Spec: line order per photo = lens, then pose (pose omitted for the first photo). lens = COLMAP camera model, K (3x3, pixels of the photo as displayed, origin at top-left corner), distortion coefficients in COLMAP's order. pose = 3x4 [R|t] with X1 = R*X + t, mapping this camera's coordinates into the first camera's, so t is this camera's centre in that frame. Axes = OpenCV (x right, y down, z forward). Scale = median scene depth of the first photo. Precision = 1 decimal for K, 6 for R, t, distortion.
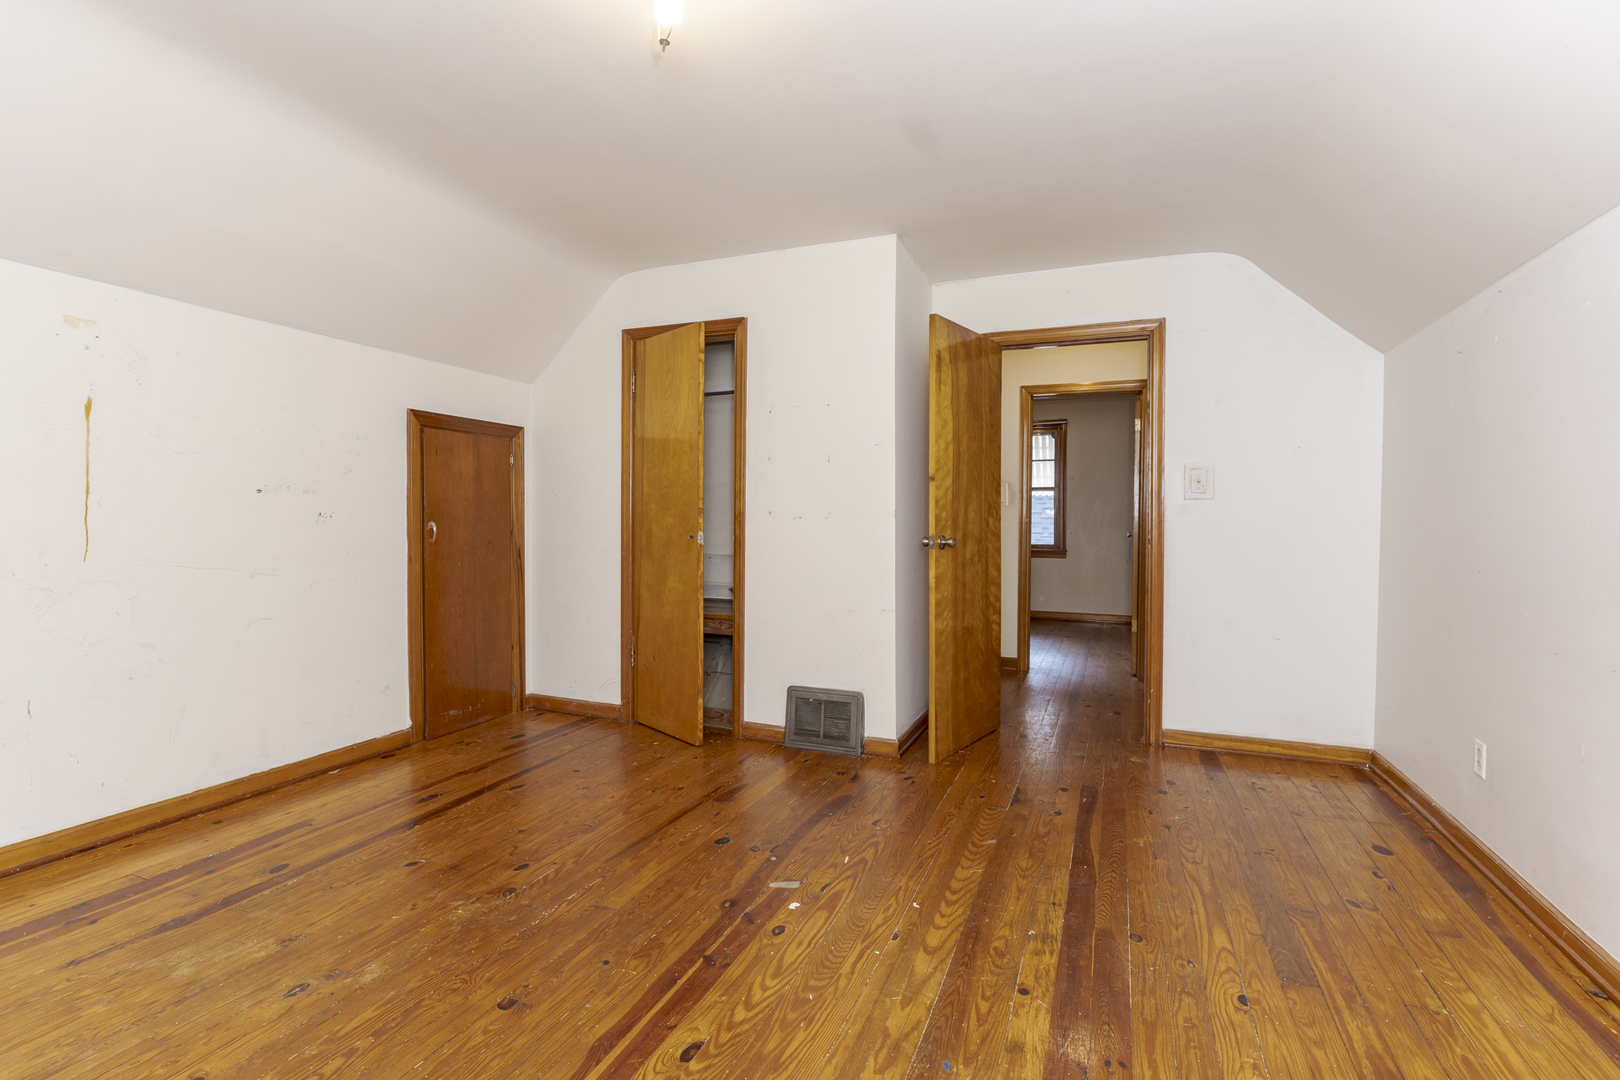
lens RADIAL K [[747.1, 0, 808.6], [0, 747.1, 546.6], [0, 0, 1]] dist [-0.000610, 0.000121]
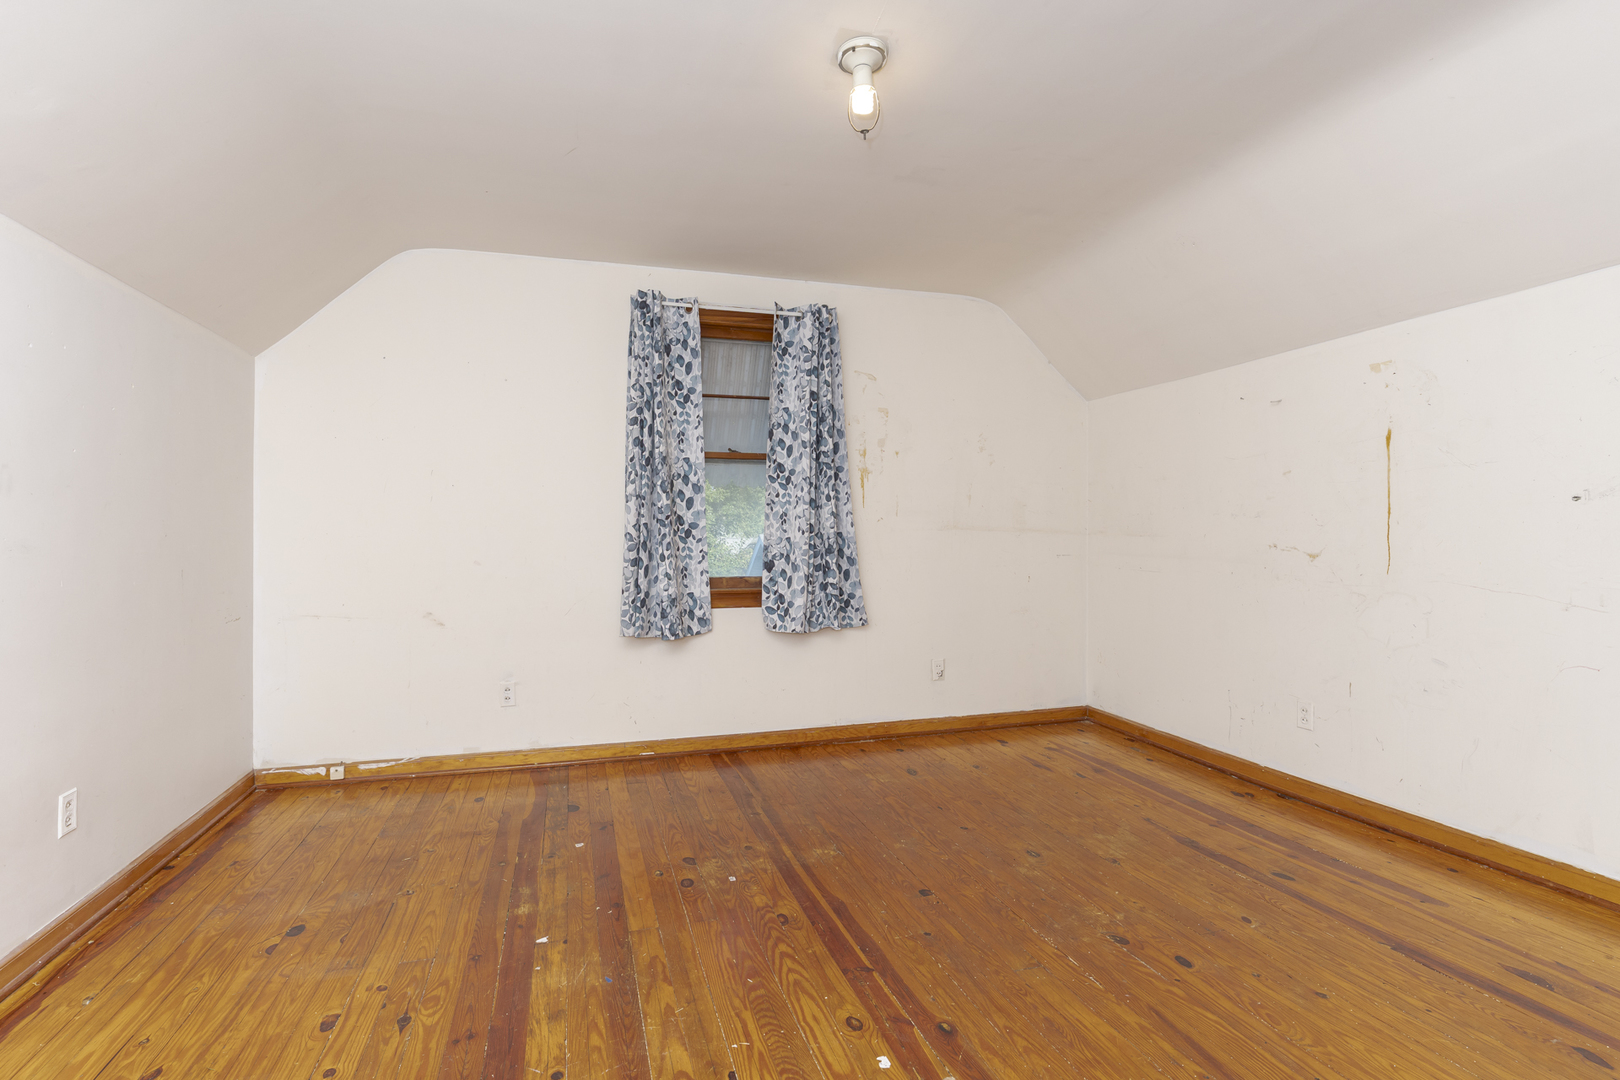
lens RADIAL K [[808.8, 0, 810.0], [0, 808.8, 540.0], [0, 0, 1]] dist [0.000866, 0.000480]
pose [[-0.779539, -0.003038, -0.626346, 0.615882], [-0.021333, 0.999537, 0.021702, -0.051093], [0.625990, 0.030279, -0.779243, 1.797926]]
